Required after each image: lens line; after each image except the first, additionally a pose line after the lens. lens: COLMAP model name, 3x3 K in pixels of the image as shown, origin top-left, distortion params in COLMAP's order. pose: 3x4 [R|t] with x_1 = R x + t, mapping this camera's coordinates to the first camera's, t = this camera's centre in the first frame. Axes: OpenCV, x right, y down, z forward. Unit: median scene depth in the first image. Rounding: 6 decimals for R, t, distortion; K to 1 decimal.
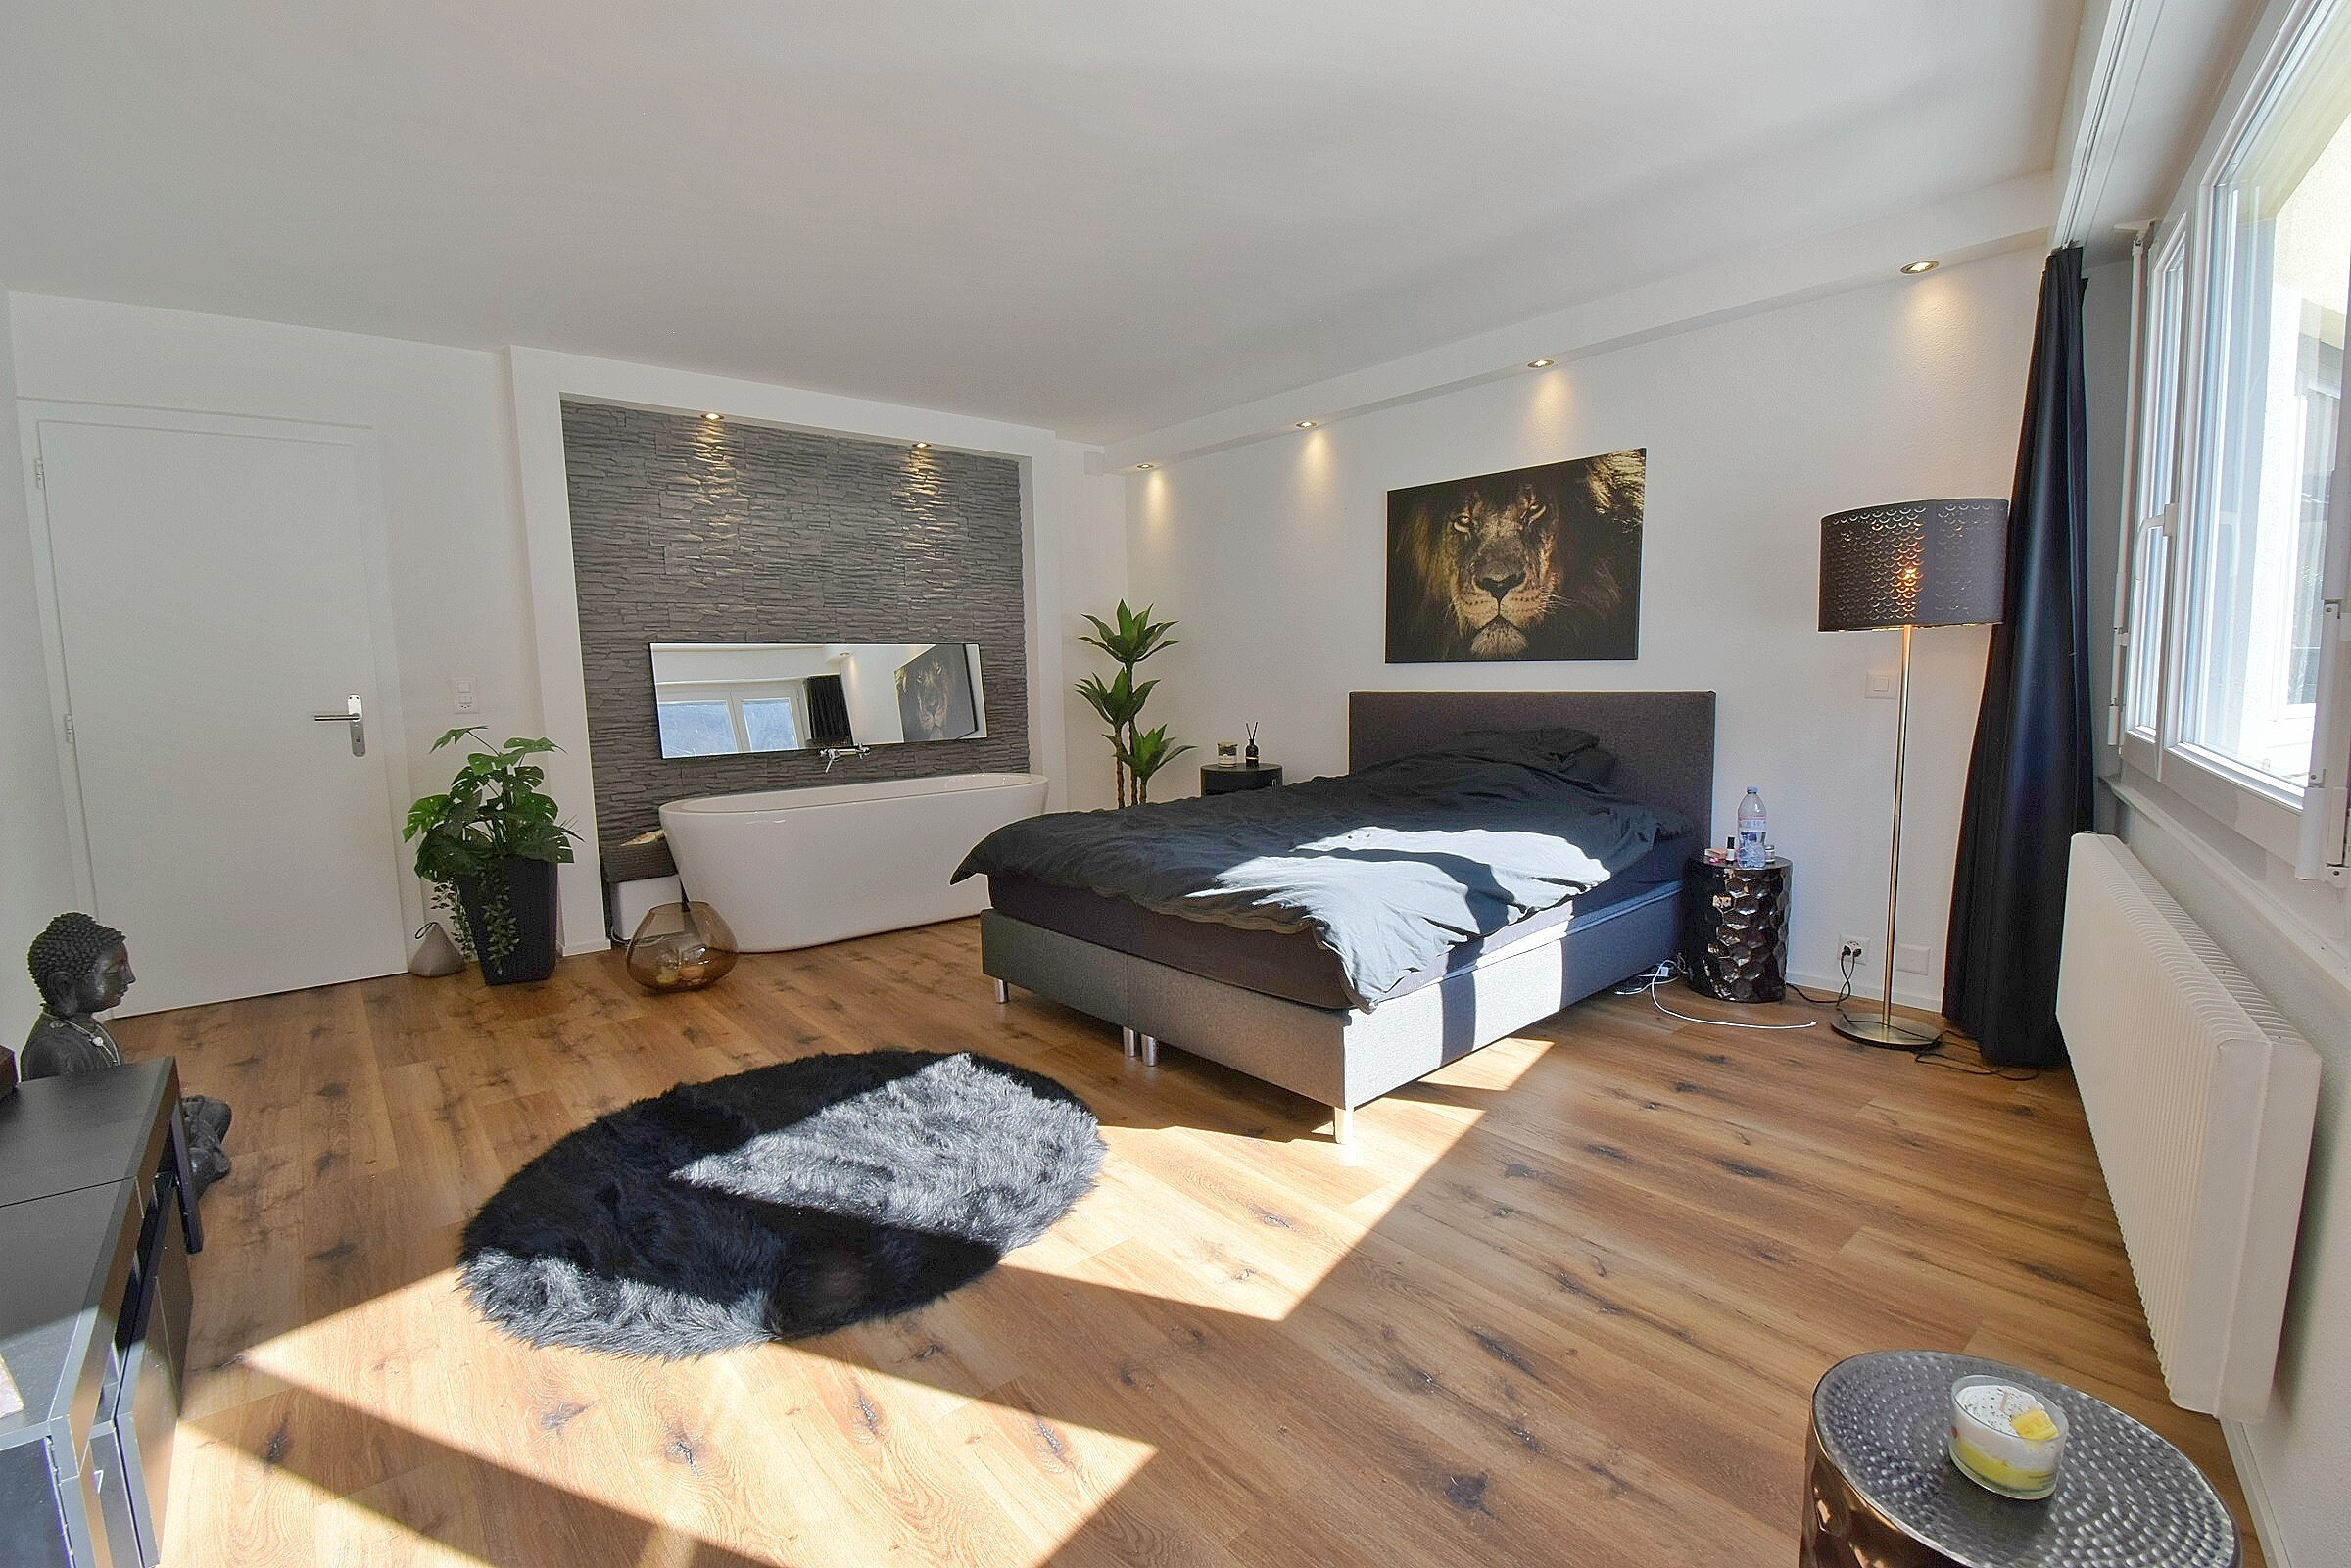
lens RADIAL K [[1053.5, 0, 1186.3], [0, 1053.5, 782.9], [0, 0, 1]] dist [-0.009950, -0.002212]
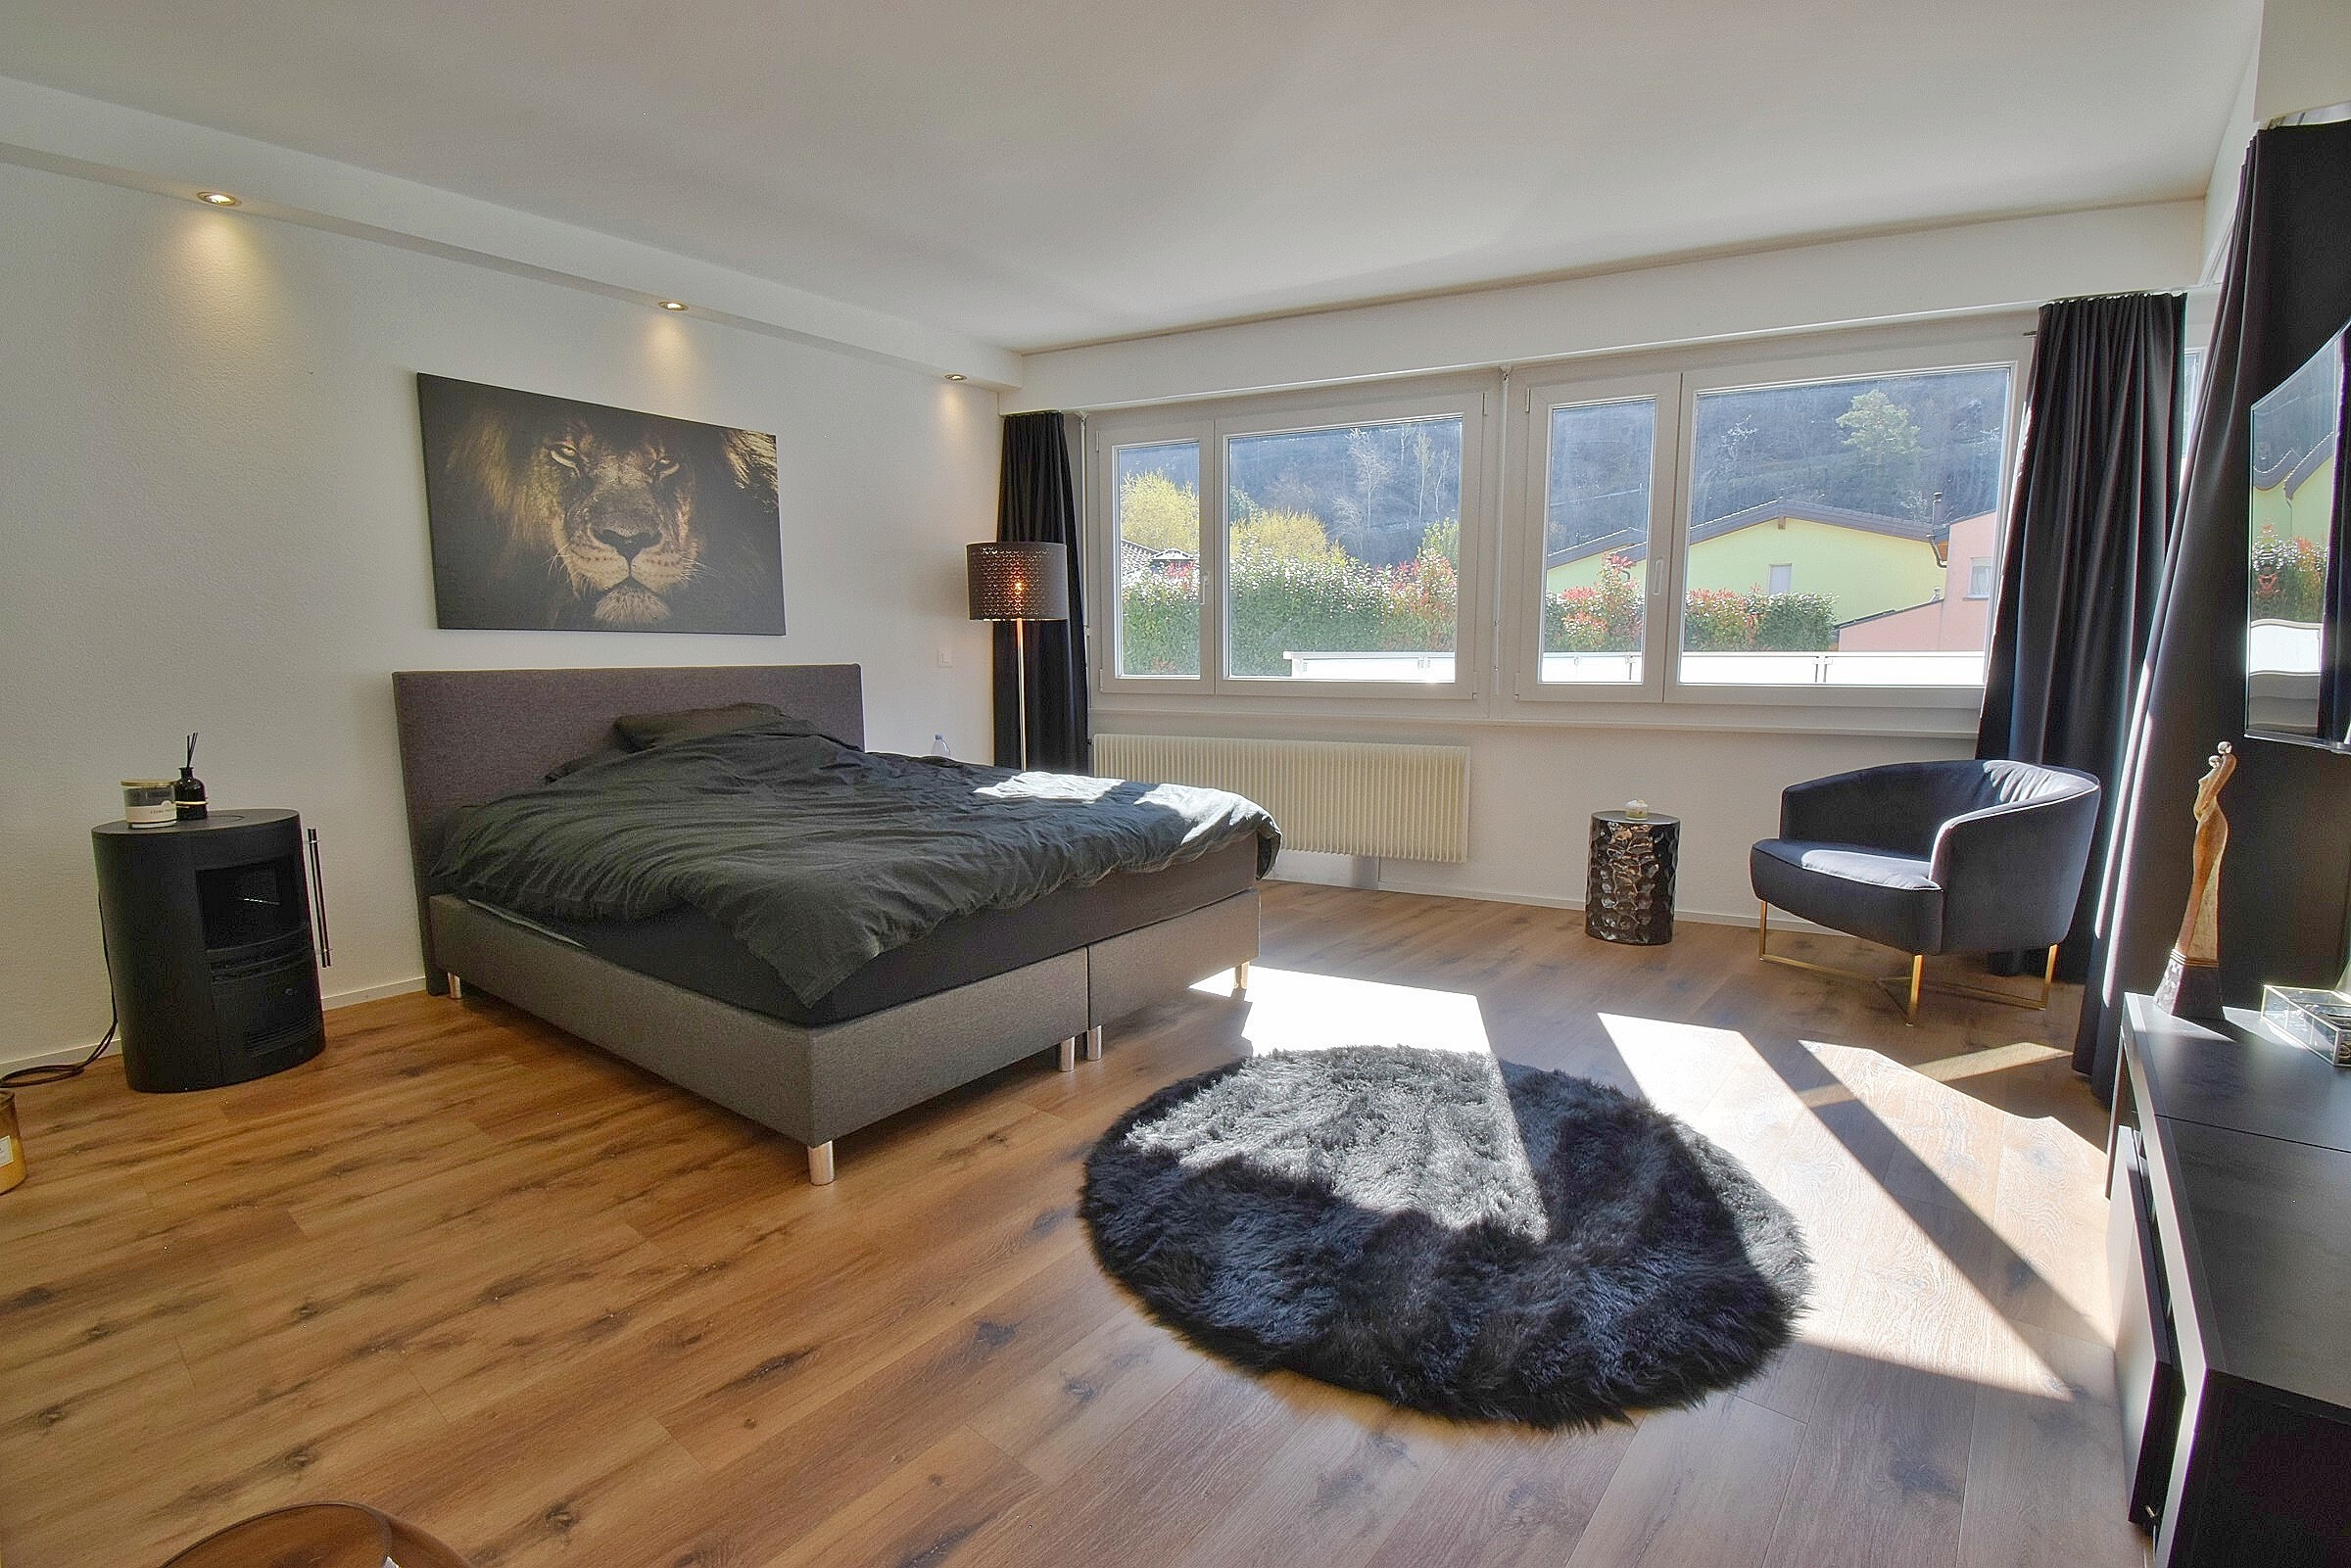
lens RADIAL K [[1053.5, 0, 1186.4], [0, 1053.5, 794.4], [0, 0, 1]] dist [-0.009950, -0.002212]
pose [[-0.198579, -0.110756, 0.973807, -0.654535], [0.112381, 0.984468, 0.134885, -0.051647], [-0.973621, 0.136223, -0.183047, 0.757622]]
